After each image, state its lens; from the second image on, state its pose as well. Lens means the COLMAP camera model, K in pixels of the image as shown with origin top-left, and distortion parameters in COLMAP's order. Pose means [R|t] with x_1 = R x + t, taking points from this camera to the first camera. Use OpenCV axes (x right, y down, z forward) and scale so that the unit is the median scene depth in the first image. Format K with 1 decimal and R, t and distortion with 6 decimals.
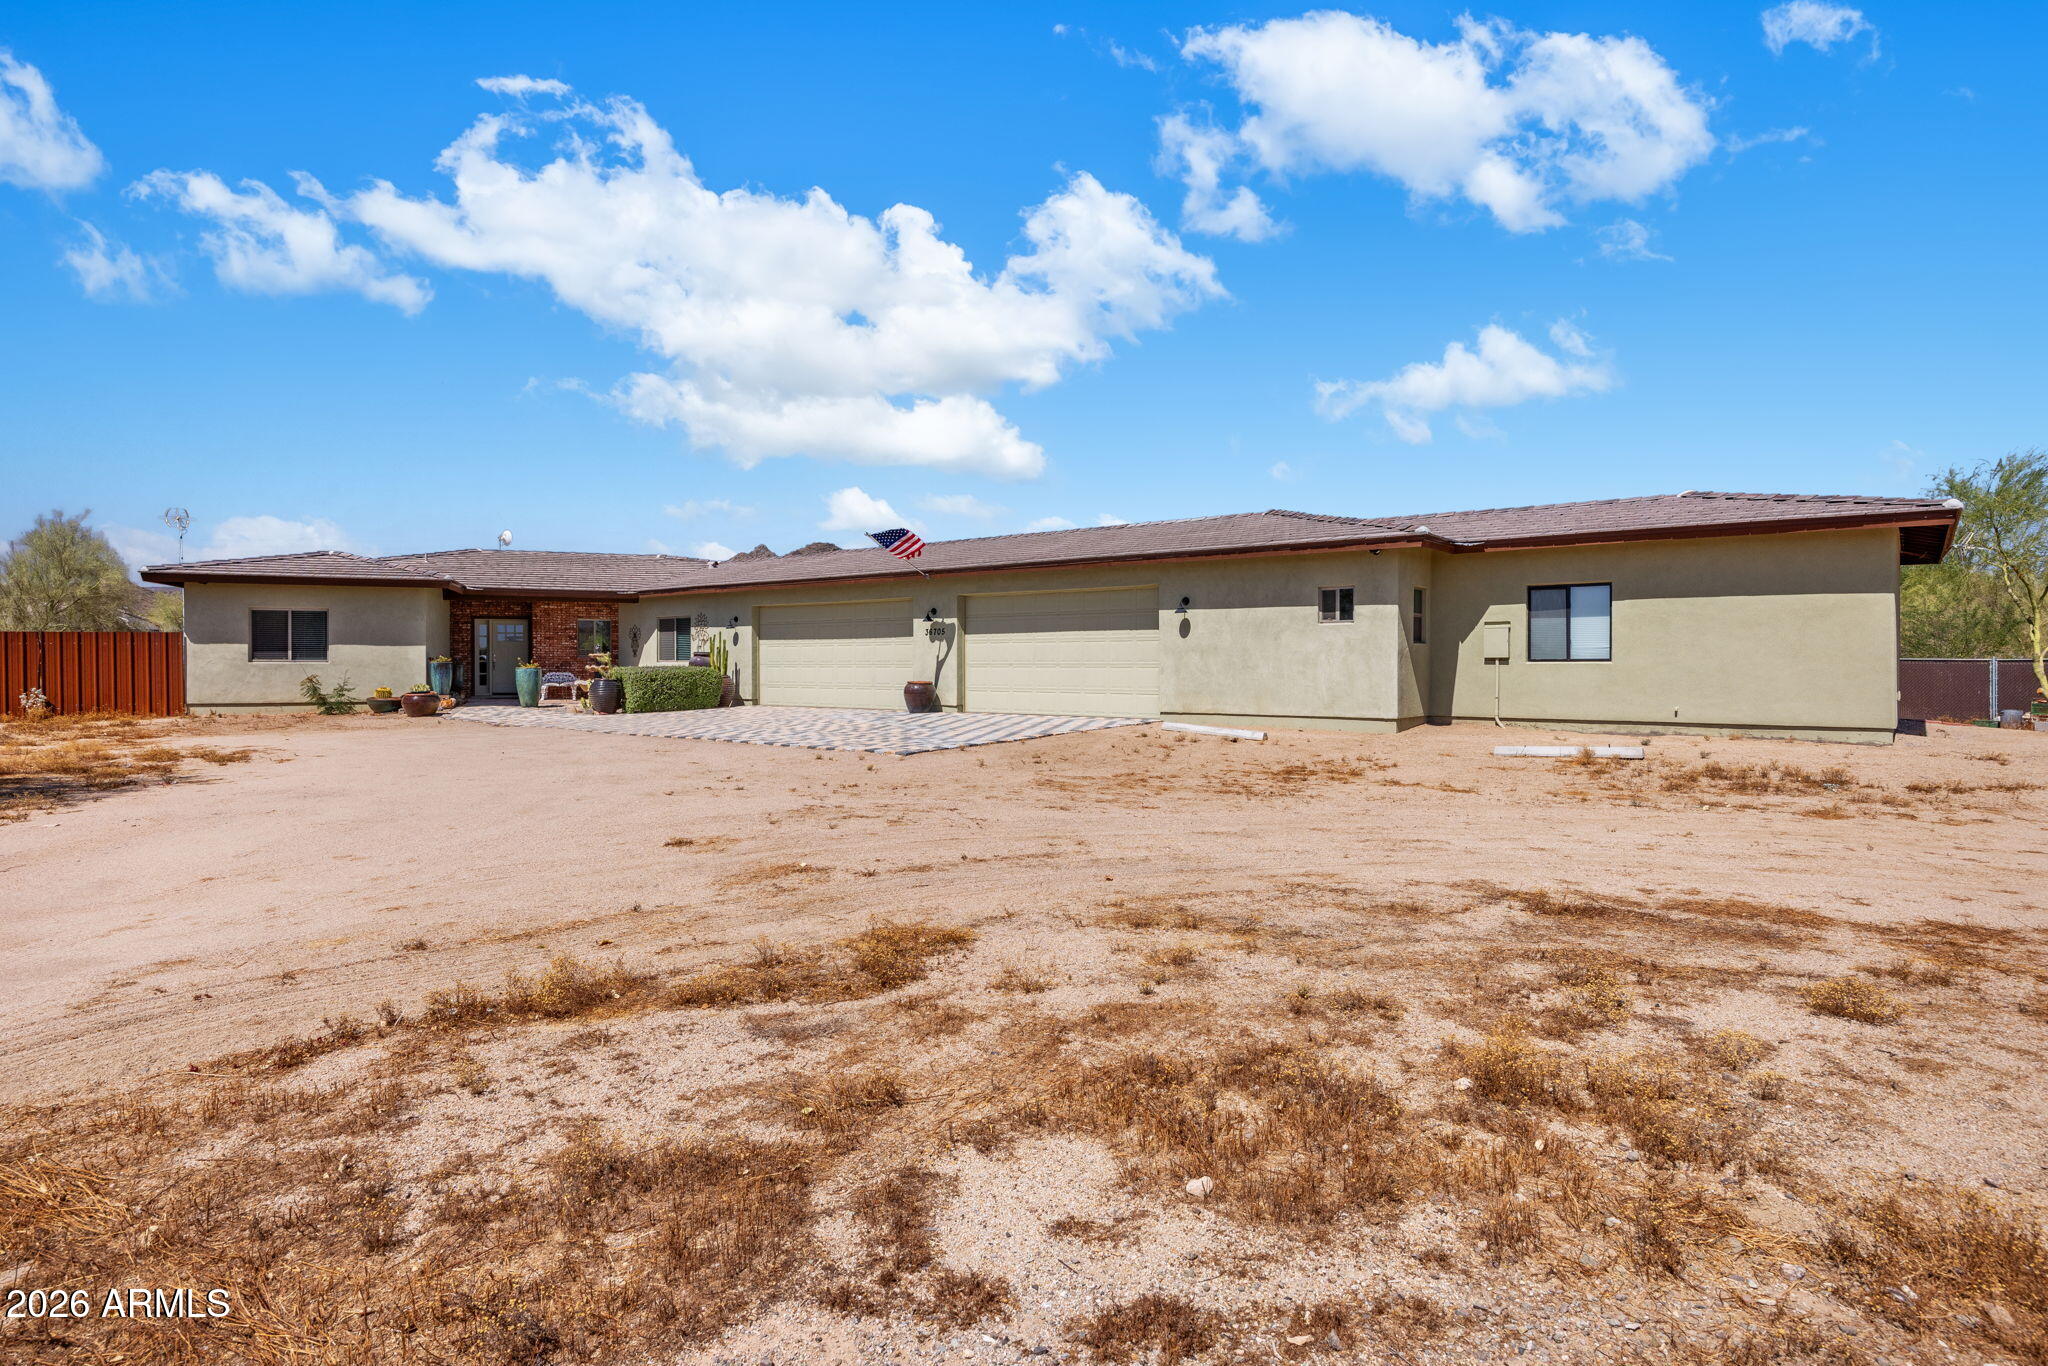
lens RADIAL K [[1118.2, 0, 1029.2], [0, 1118.2, 676.2], [0, 0, 1]] dist [-0.001775, 0.000295]
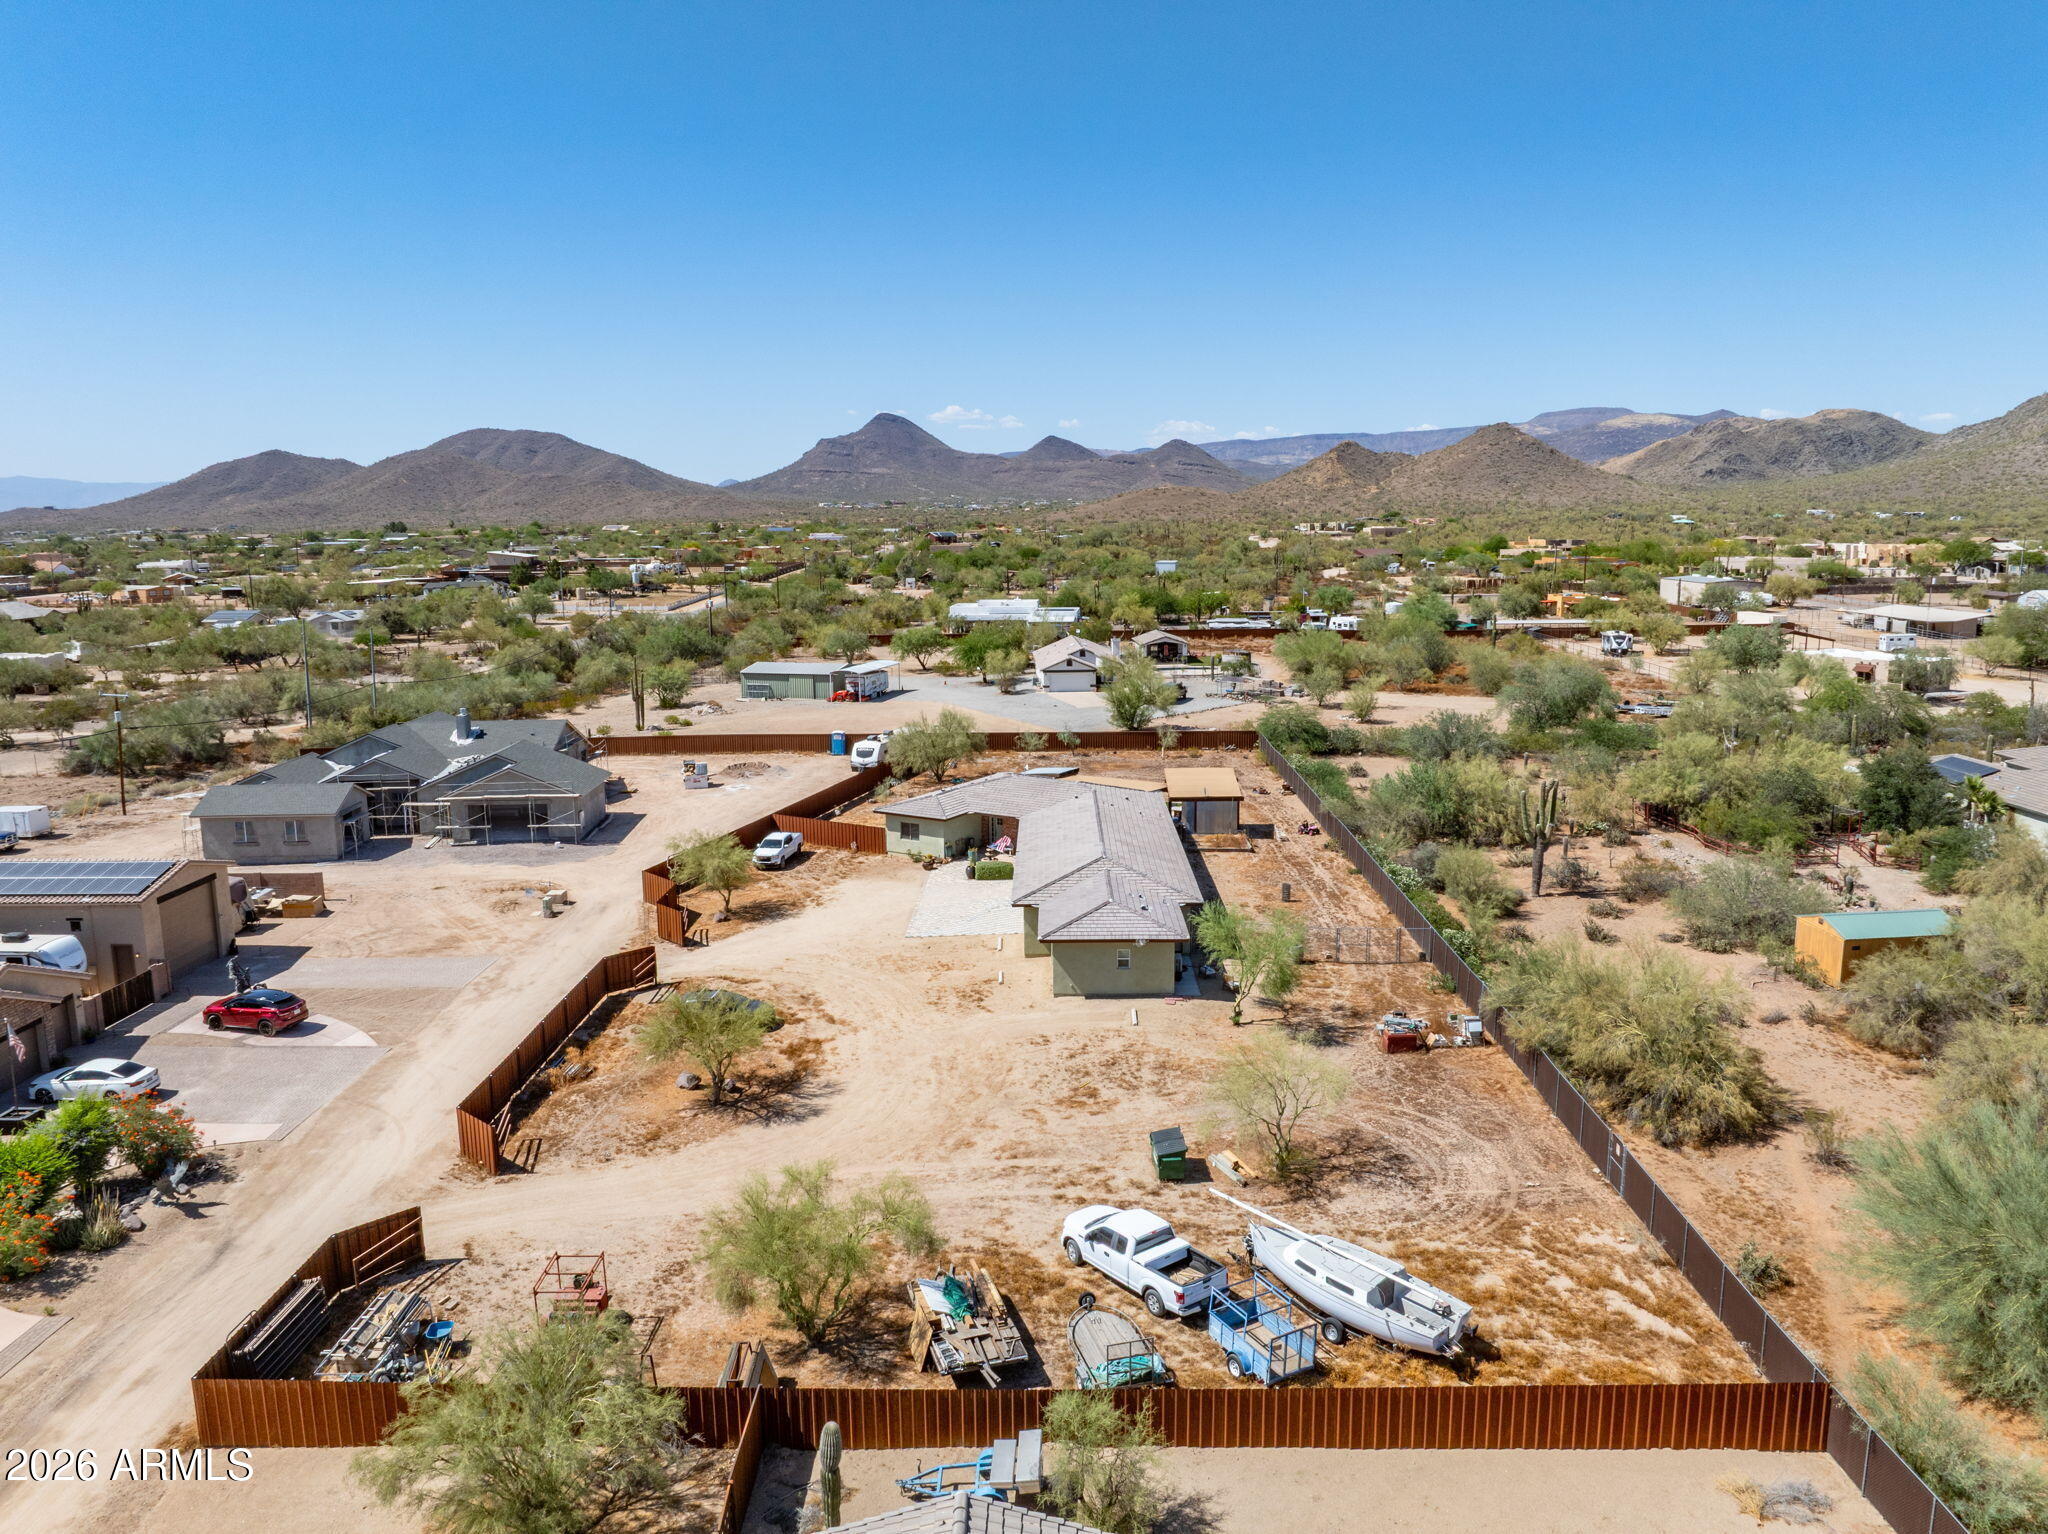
lens RADIAL K [[1438.9, 0, 1031.0], [0, 1438.9, 760.5], [0, 0, 1]] dist [-0.037567, -0.000962]
pose [[0.610288, 0.123904, -0.782430, 2.482038], [0.004056, 0.987191, 0.159493, -0.828159], [0.792169, -0.100510, 0.601968, -1.008355]]
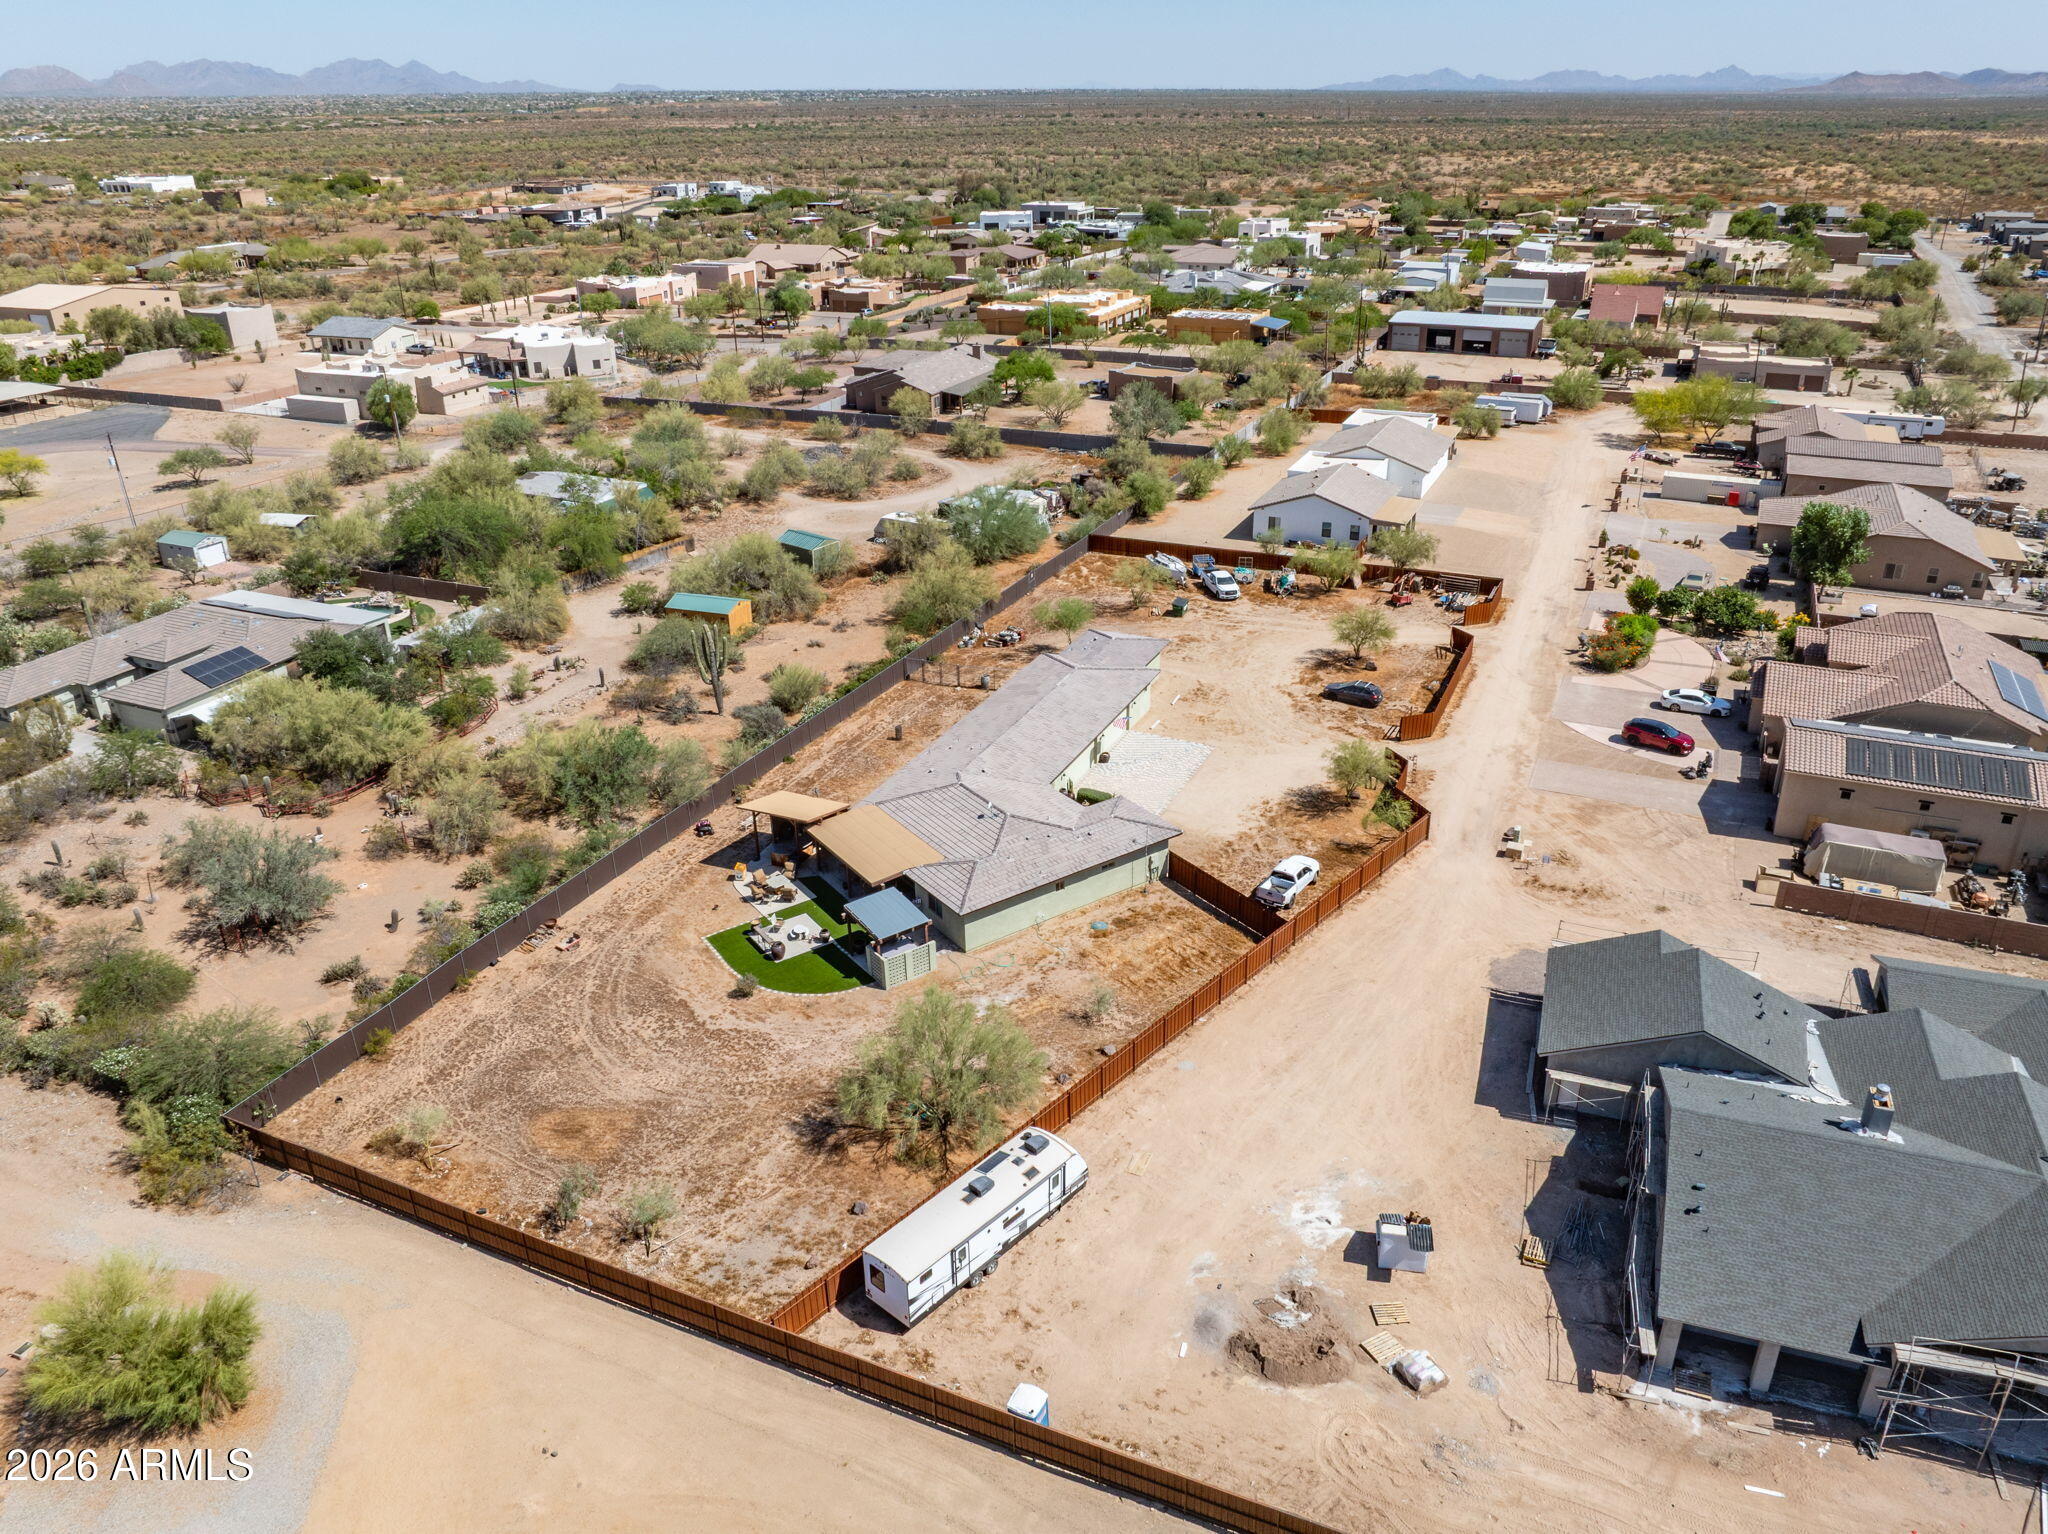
lens RADIAL K [[1460.7, 0, 1028.5], [0, 1460.7, 761.8], [0, 0, 1]] dist [-0.036960, 0.002693]
pose [[-0.242789, -0.410712, 0.878845, -3.603651], [0.027262, 0.902706, 0.429394, -1.716055], [-0.969696, 0.128211, -0.207970, 1.990191]]
